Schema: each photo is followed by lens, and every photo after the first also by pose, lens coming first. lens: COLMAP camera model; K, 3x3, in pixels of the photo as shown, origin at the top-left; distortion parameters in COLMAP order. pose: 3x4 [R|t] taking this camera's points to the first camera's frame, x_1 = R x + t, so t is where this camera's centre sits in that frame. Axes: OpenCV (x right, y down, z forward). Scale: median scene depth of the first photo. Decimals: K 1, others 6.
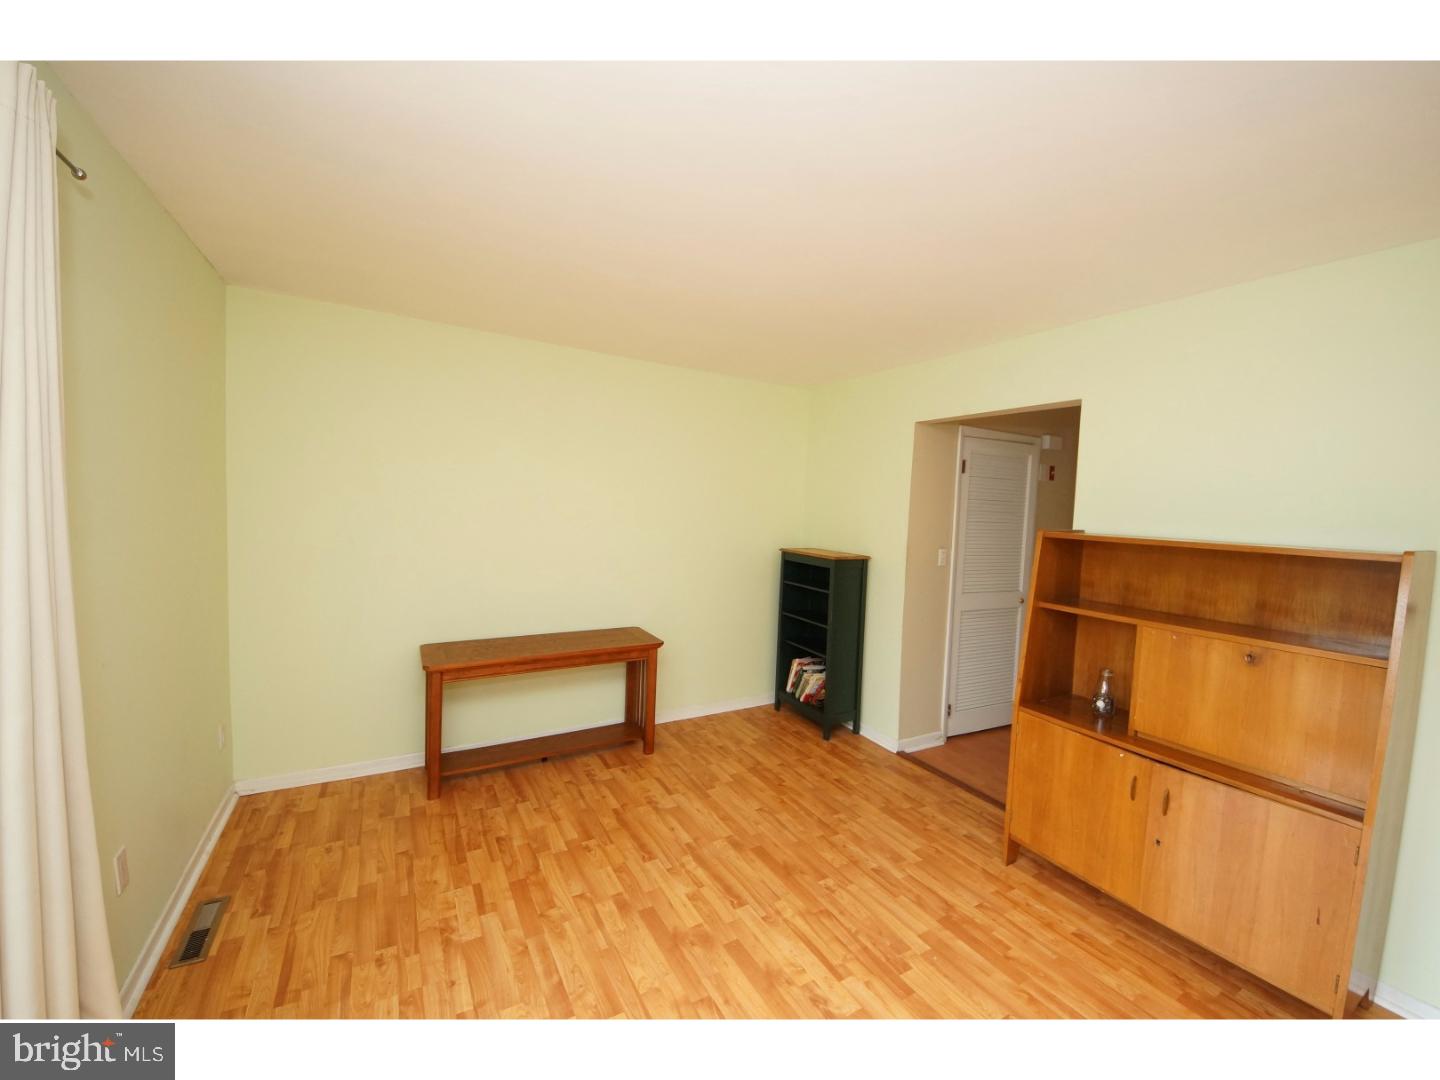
lens RADIAL K [[539.6, 0, 719.5], [0, 539.6, 543.9], [0, 0, 1]] dist [0.001791, -0.000319]
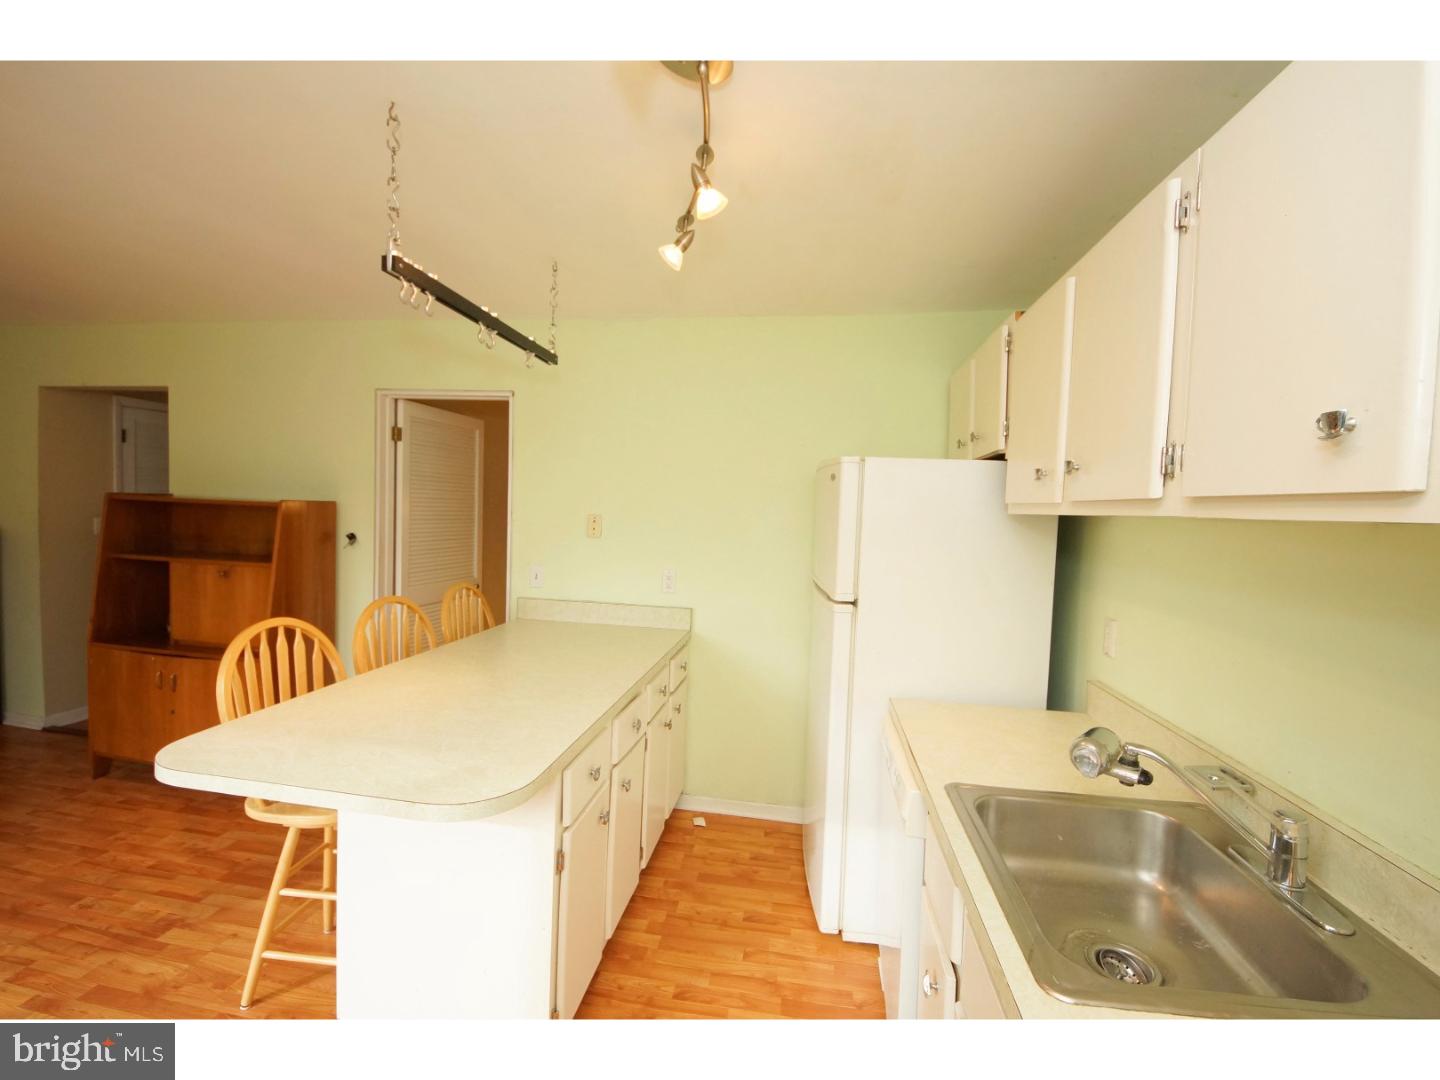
lens RADIAL K [[604.9, 0, 710.6], [0, 604.9, 536.3], [0, 0, 1]] dist [-0.013724, -0.001103]
pose [[0.632305, -0.053959, 0.772838, 0.456304], [0.039013, 0.998524, 0.037797, 0.079256], [-0.773737, 0.006252, 0.633476, -0.961191]]
